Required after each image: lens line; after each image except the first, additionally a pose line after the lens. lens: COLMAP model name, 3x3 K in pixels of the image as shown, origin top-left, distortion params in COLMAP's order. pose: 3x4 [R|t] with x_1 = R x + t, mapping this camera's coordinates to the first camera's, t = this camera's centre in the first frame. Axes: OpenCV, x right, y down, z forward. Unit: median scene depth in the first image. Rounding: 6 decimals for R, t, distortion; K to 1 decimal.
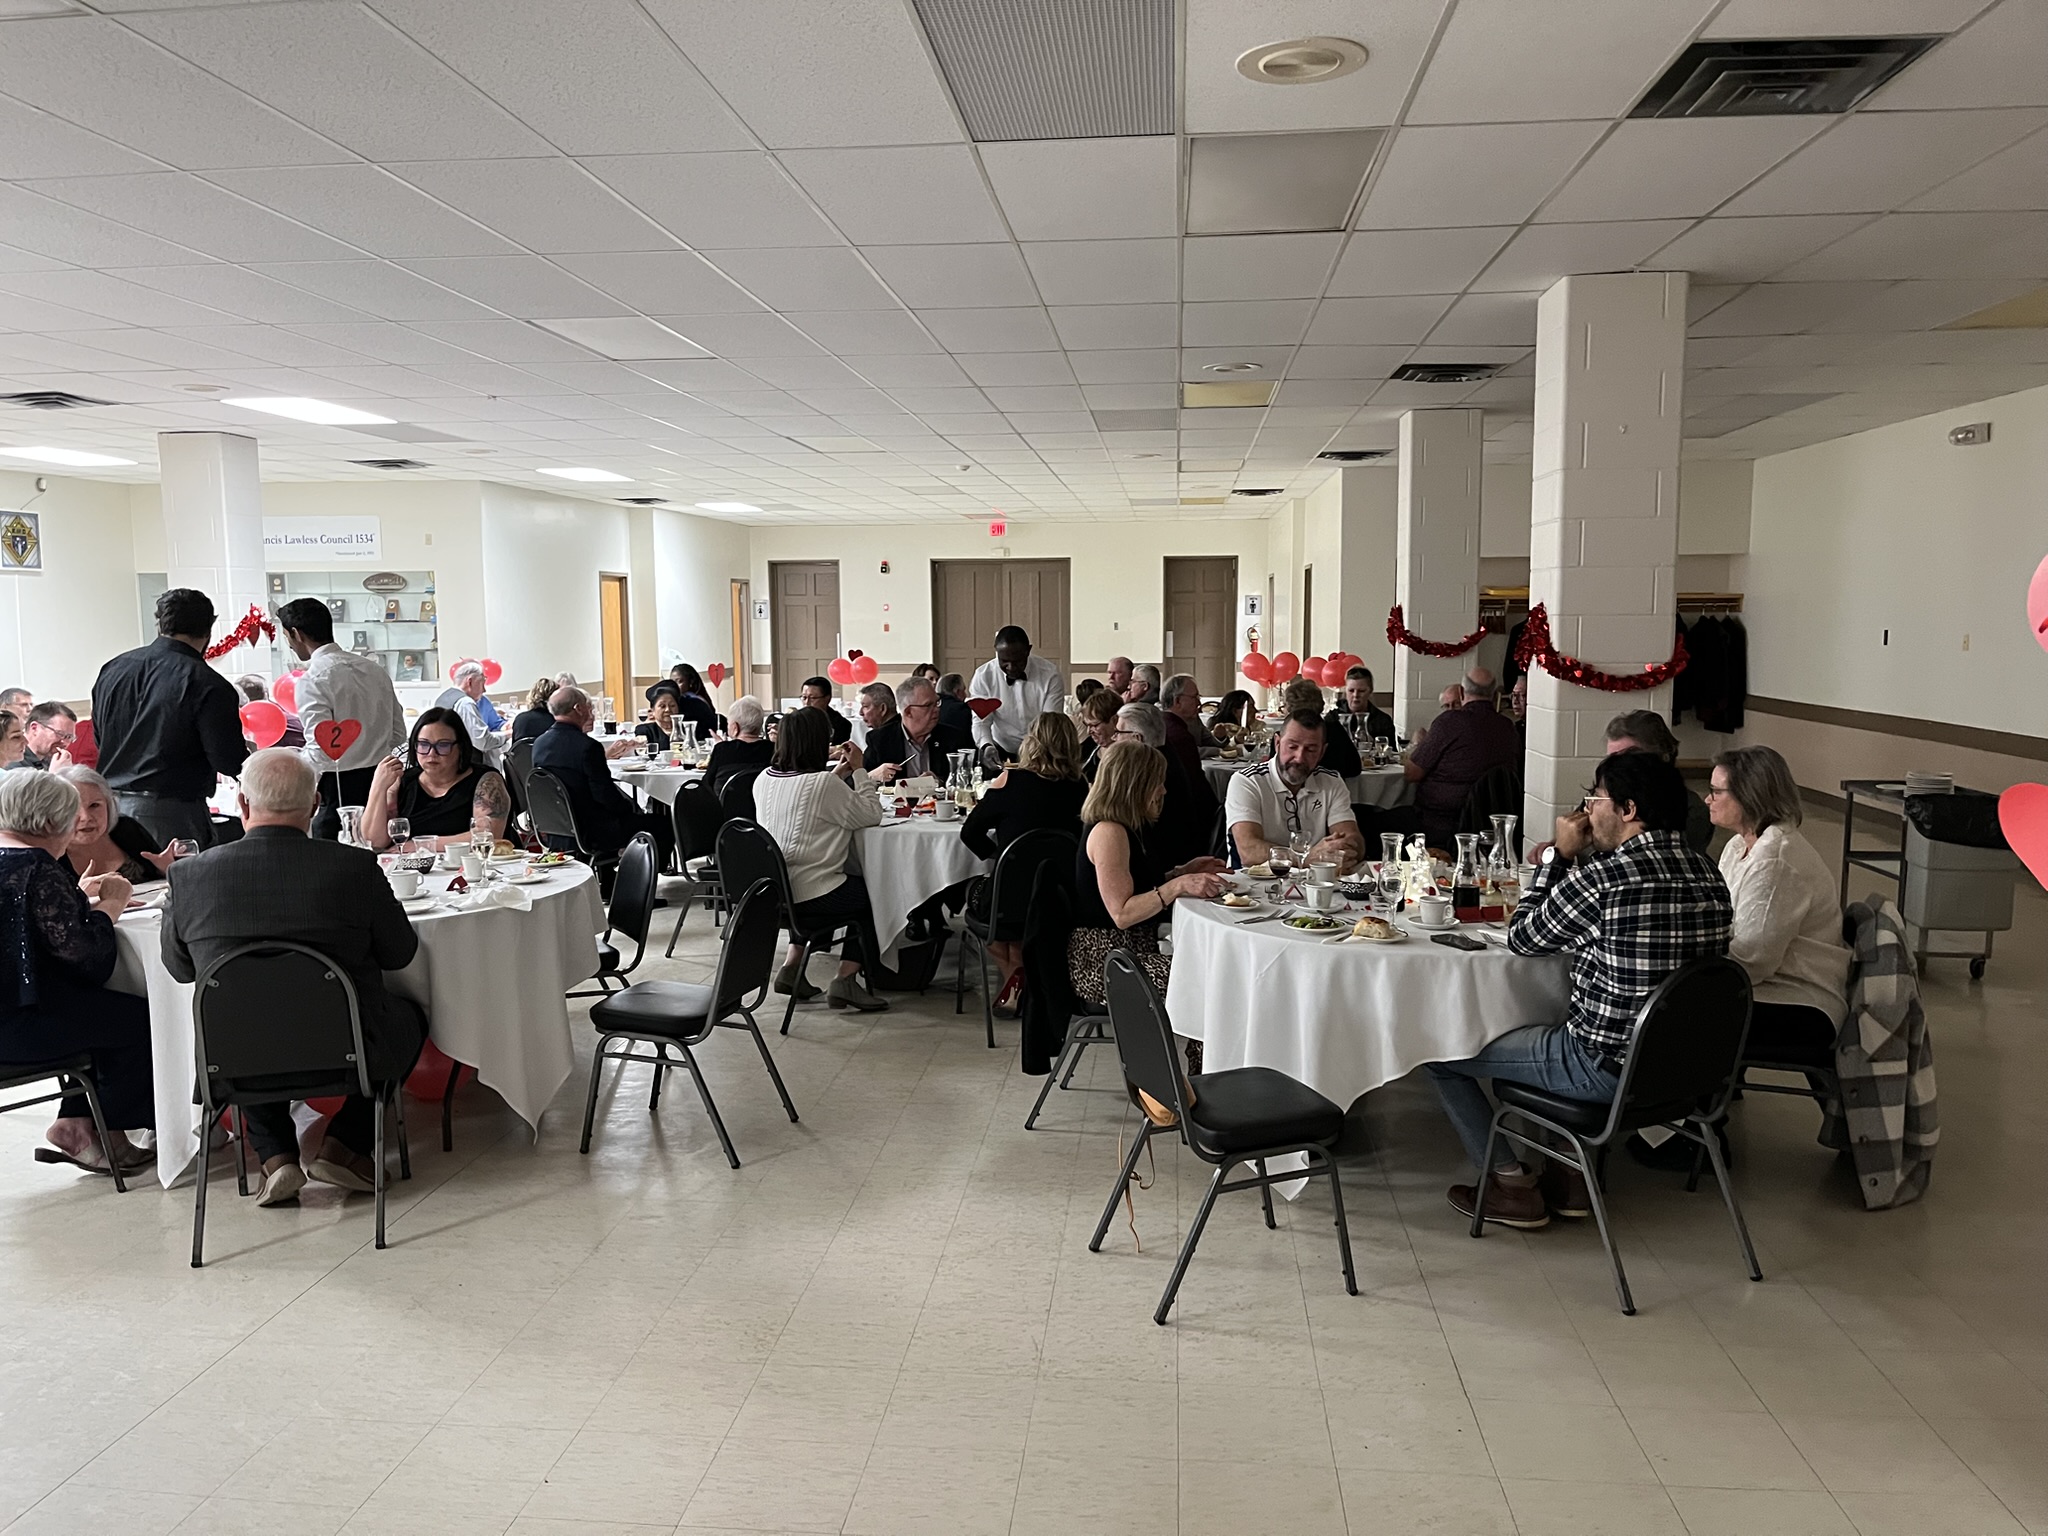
lens RADIAL K [[1555.3, 0, 1031.1], [0, 1555.3, 773.4], [0, 0, 1]] dist [0.083640, -0.109711]
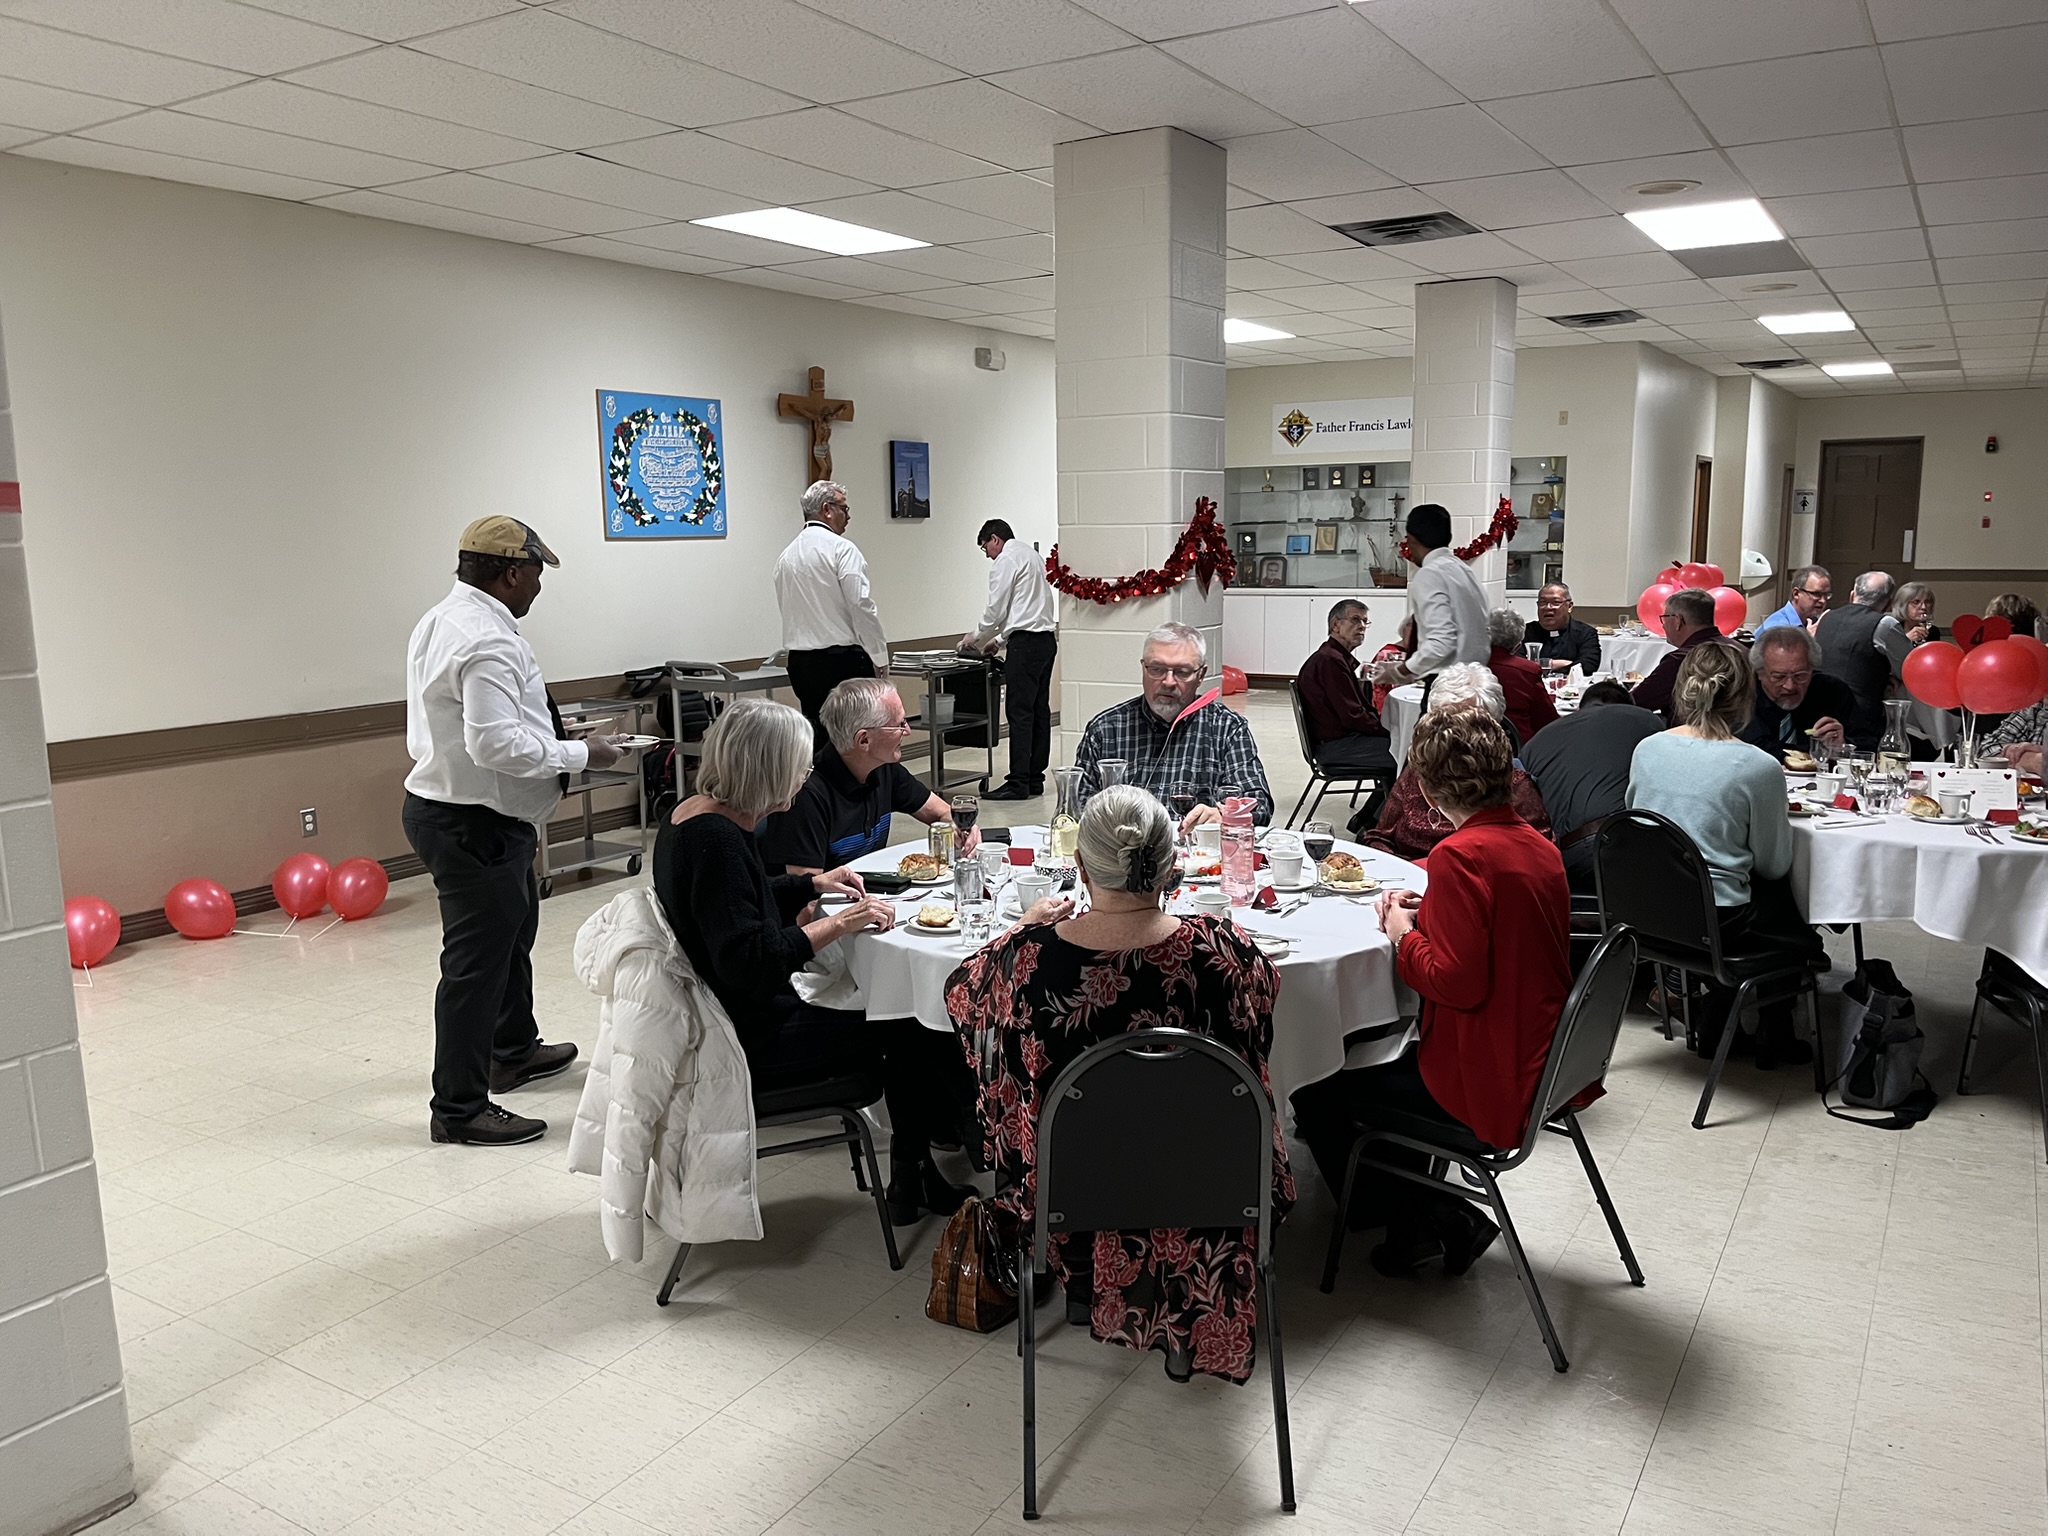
lens RADIAL K [[1555.3, 0, 1031.1], [0, 1555.3, 773.4], [0, 0, 1]] dist [0.083640, -0.109711]
pose [[0.897659, 0.068061, -0.435403, -0.563543], [-0.041239, 0.996640, 0.070772, -0.021490], [0.438757, -0.045574, 0.897450, 0.287117]]
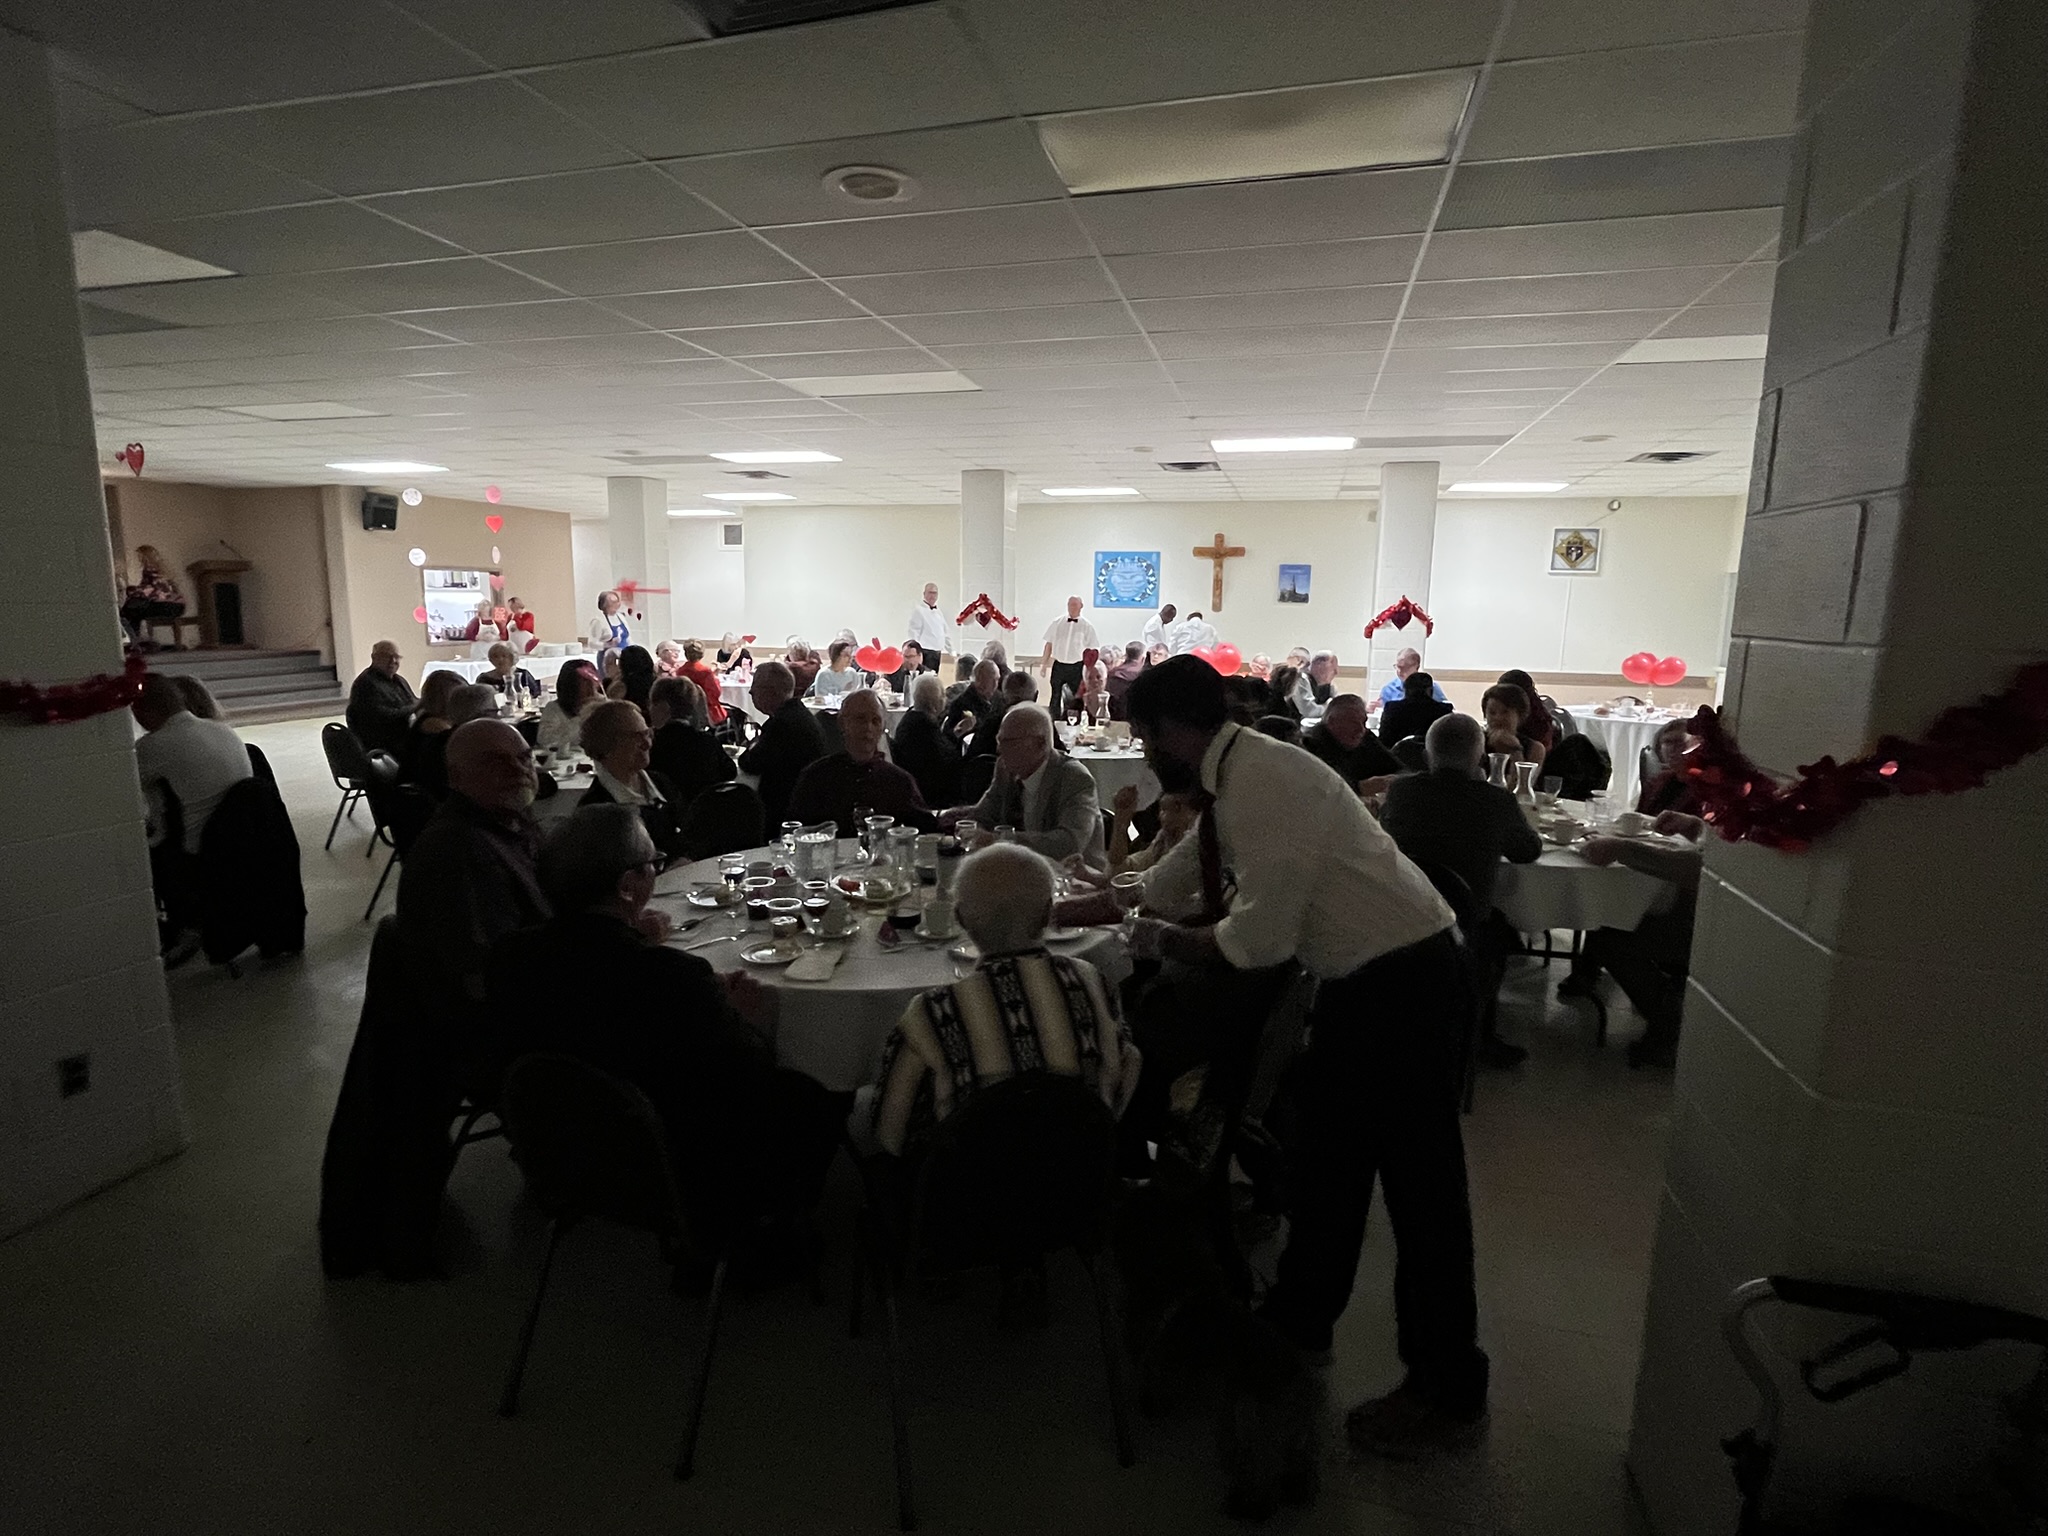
lens RADIAL K [[1014.4, 0, 1024.0], [0, 1014.4, 768.0], [0, 0, 1]] dist [0.000753, -0.000229]
pose [[-0.167717, 0.168572, -0.971316, 0.608655], [-0.116932, 0.974915, 0.189387, -0.146568], [0.978876, 0.145342, -0.143798, 1.348934]]
